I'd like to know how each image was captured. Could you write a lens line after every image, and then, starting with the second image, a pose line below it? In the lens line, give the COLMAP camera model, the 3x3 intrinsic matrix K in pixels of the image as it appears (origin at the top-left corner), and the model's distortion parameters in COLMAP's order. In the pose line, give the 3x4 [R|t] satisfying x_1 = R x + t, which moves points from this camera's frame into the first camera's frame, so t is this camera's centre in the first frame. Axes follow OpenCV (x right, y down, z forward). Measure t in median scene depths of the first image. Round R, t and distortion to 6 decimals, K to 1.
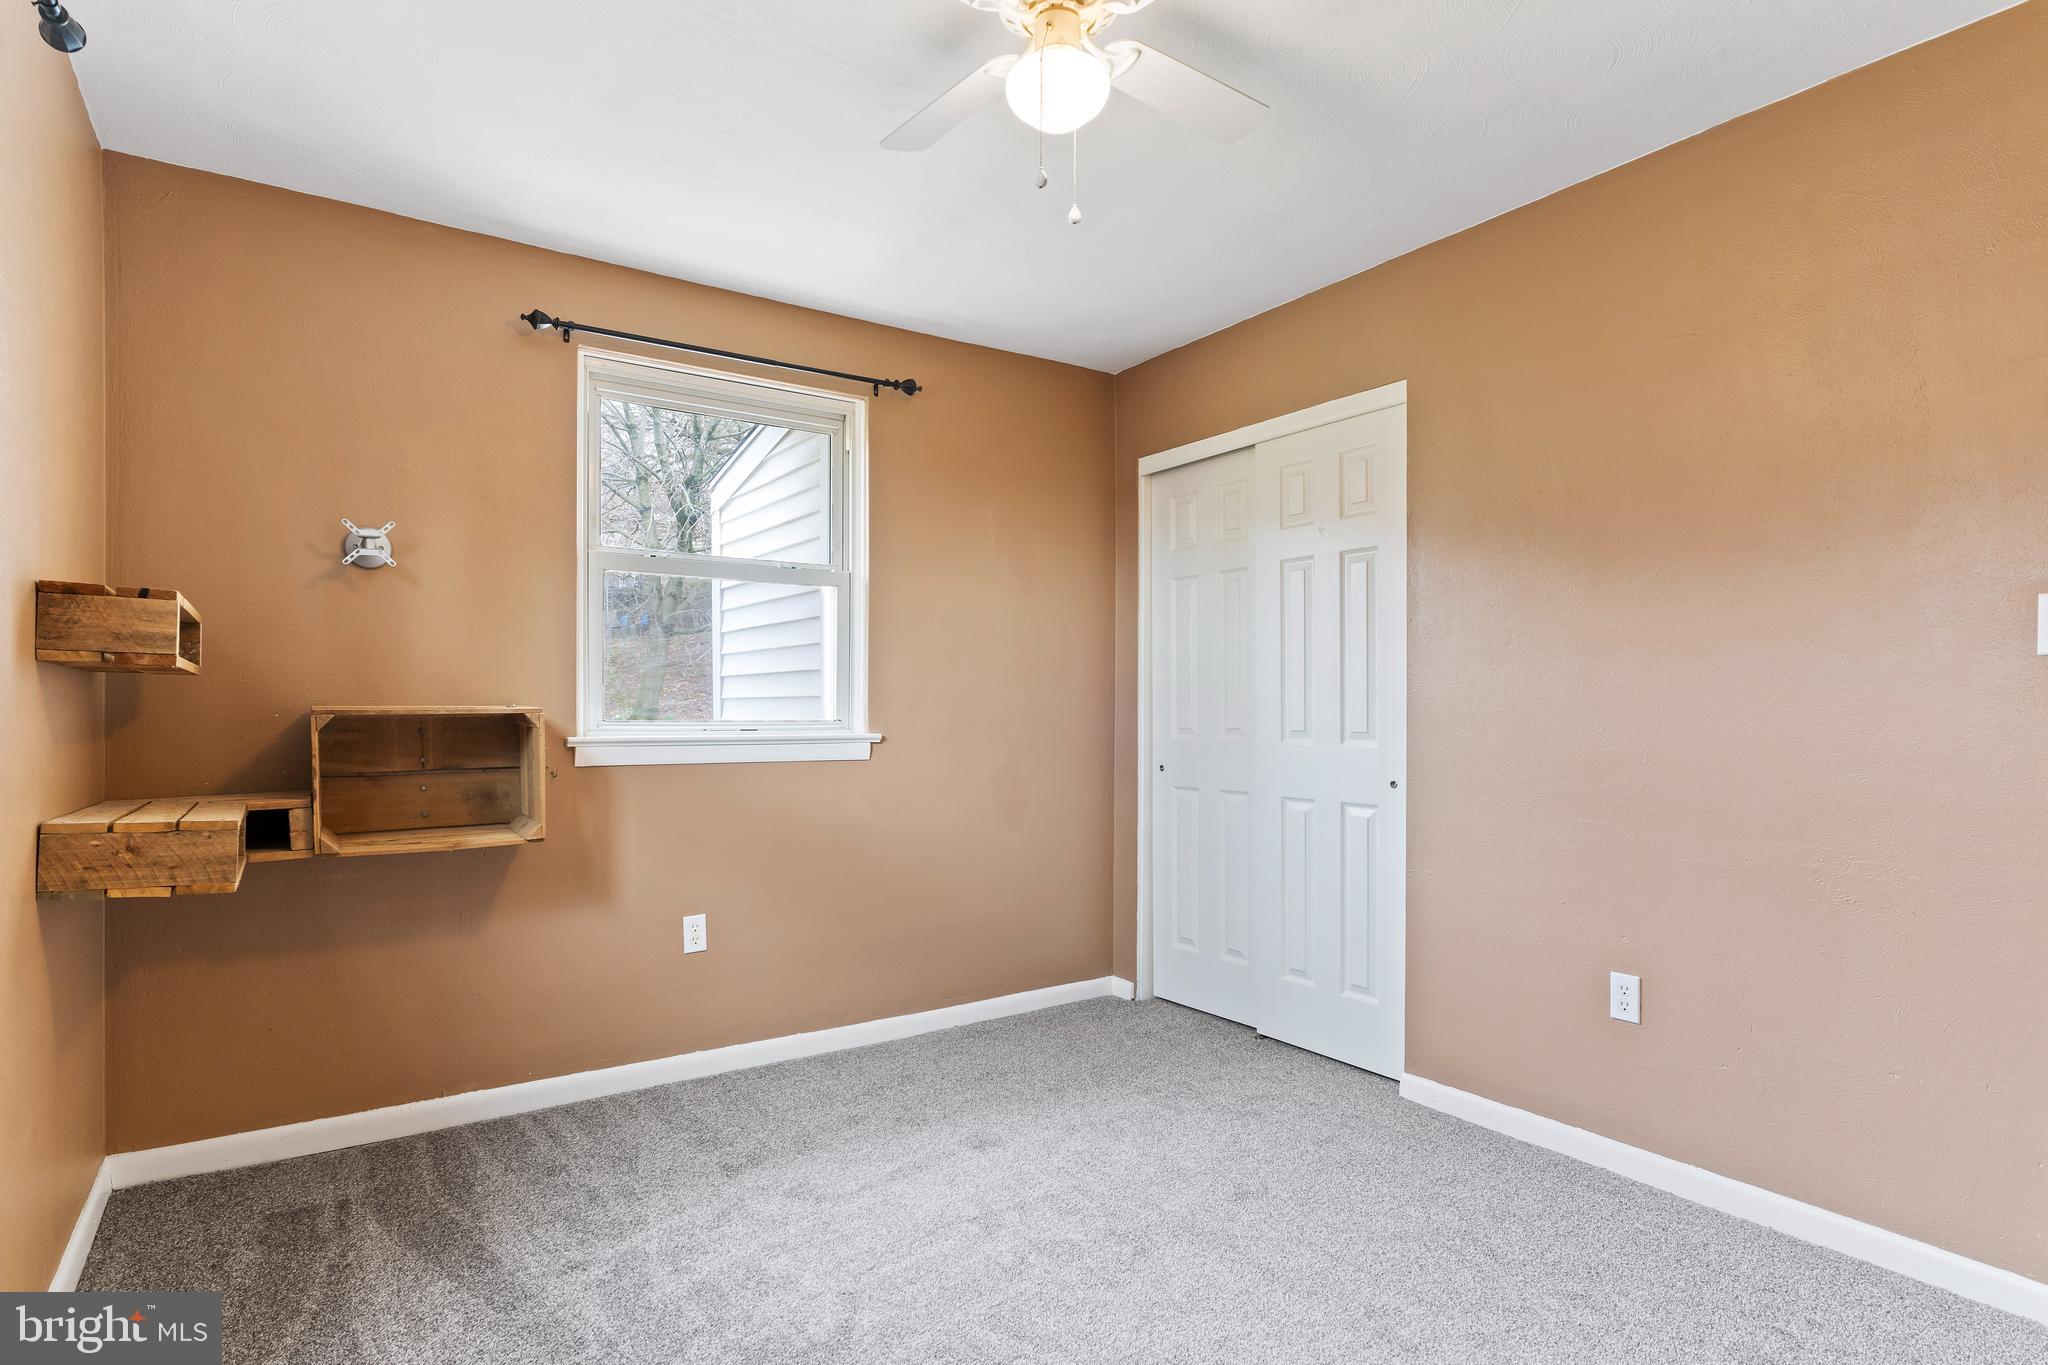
lens RADIAL K [[1058.5, 0, 1033.3], [0, 1058.5, 727.9], [0, 0, 1]] dist [-0.013213, 0.003424]
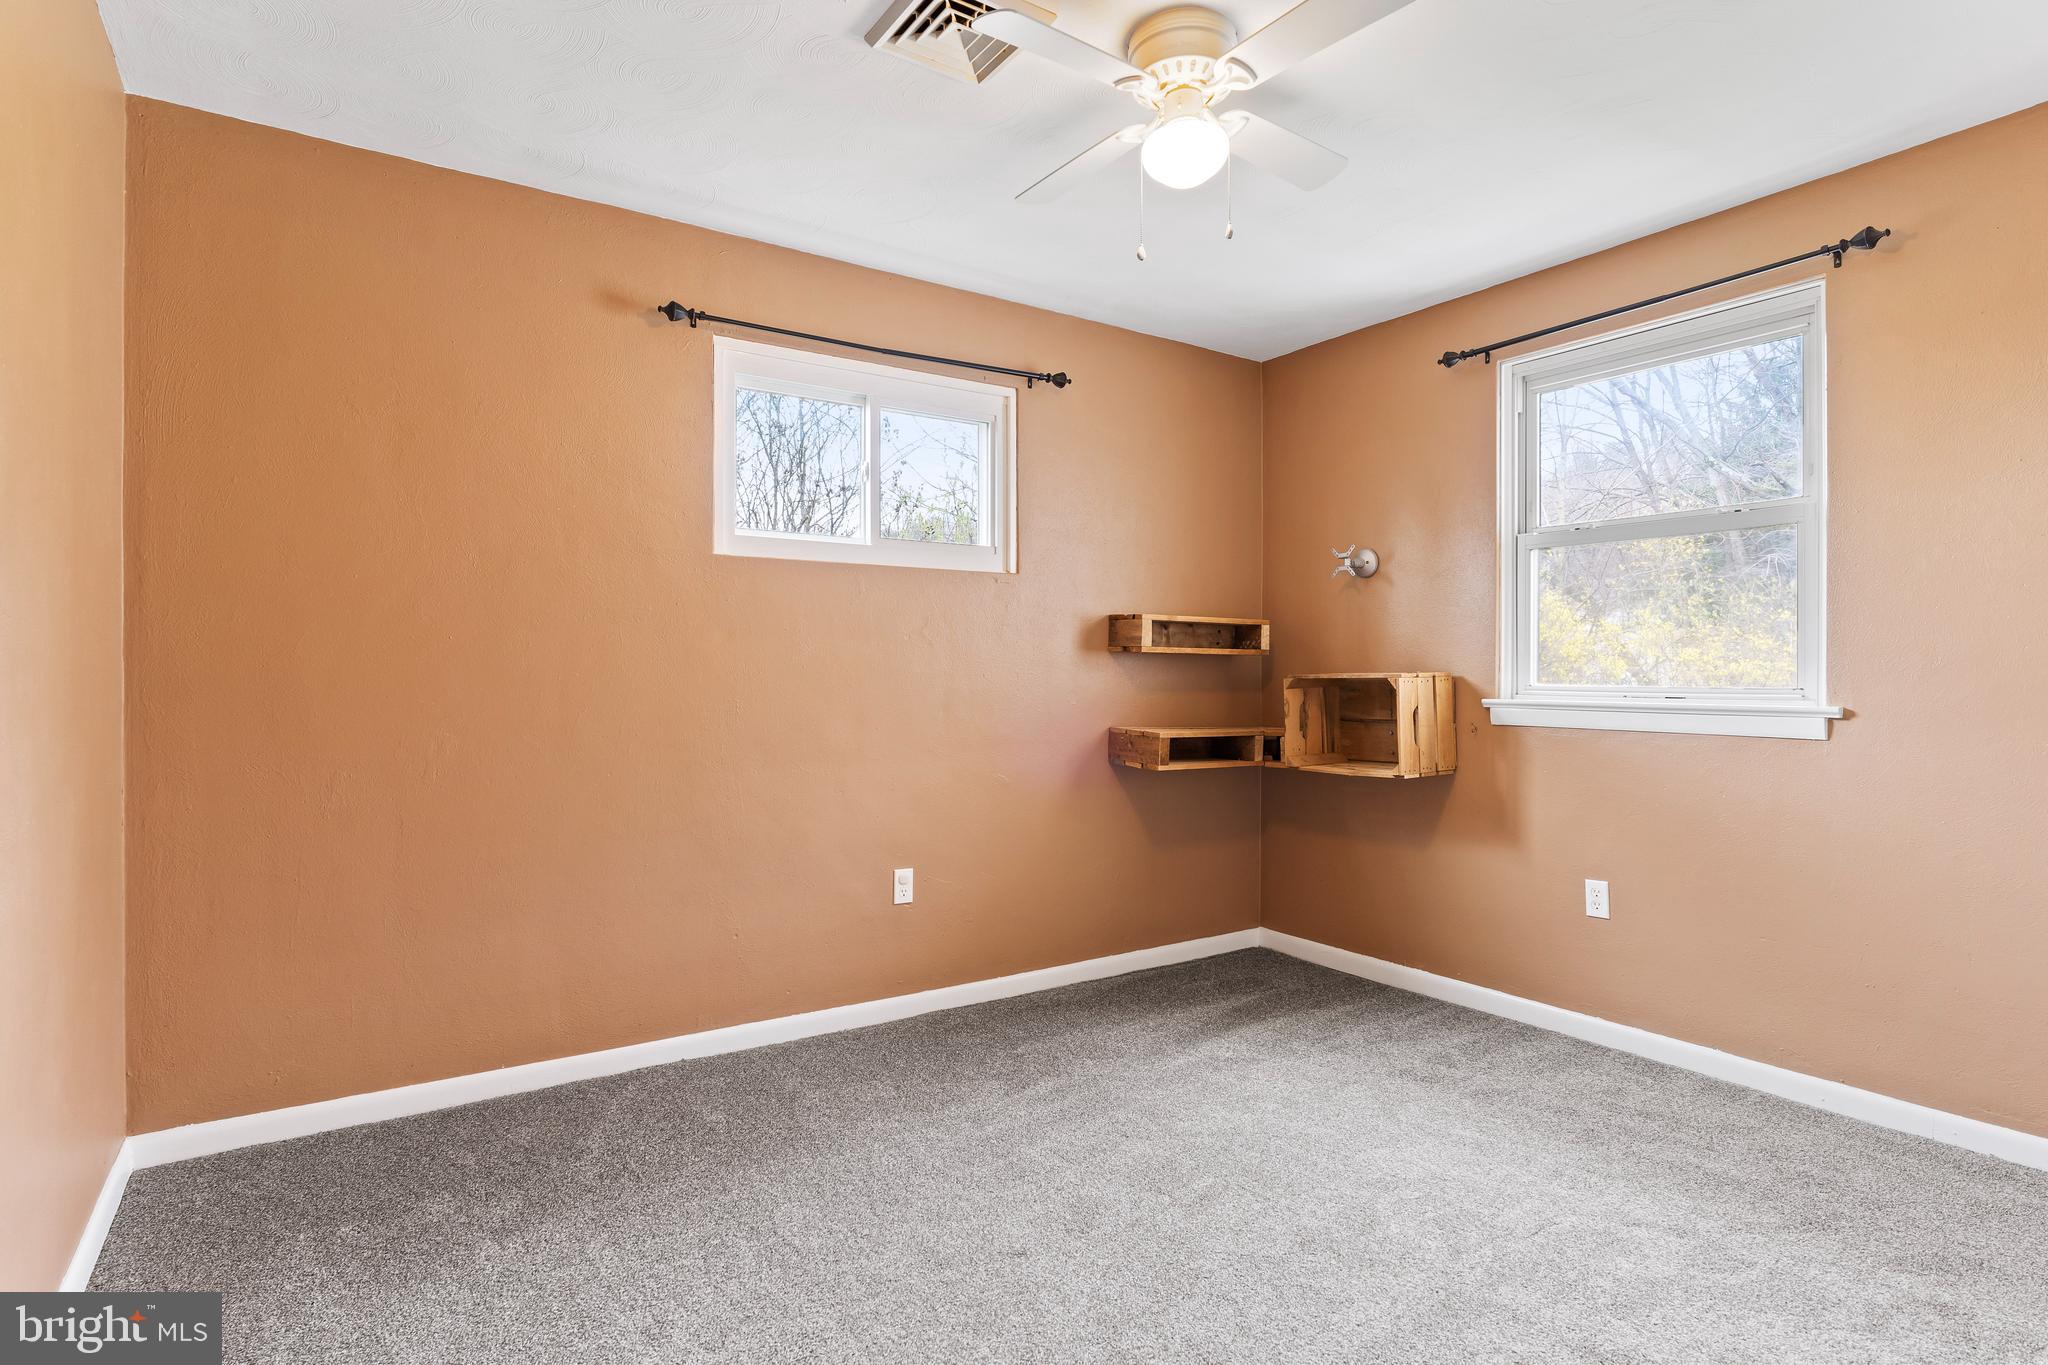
lens RADIAL K [[1058.5, 0, 1030.8], [0, 1058.5, 689.5], [0, 0, 1]] dist [-0.013213, 0.003424]
pose [[-0.013426, 0.012278, -0.999834, 0.746033], [-0.019213, 0.999737, 0.012535, -0.006712], [0.999725, 0.019378, -0.013187, 0.513314]]
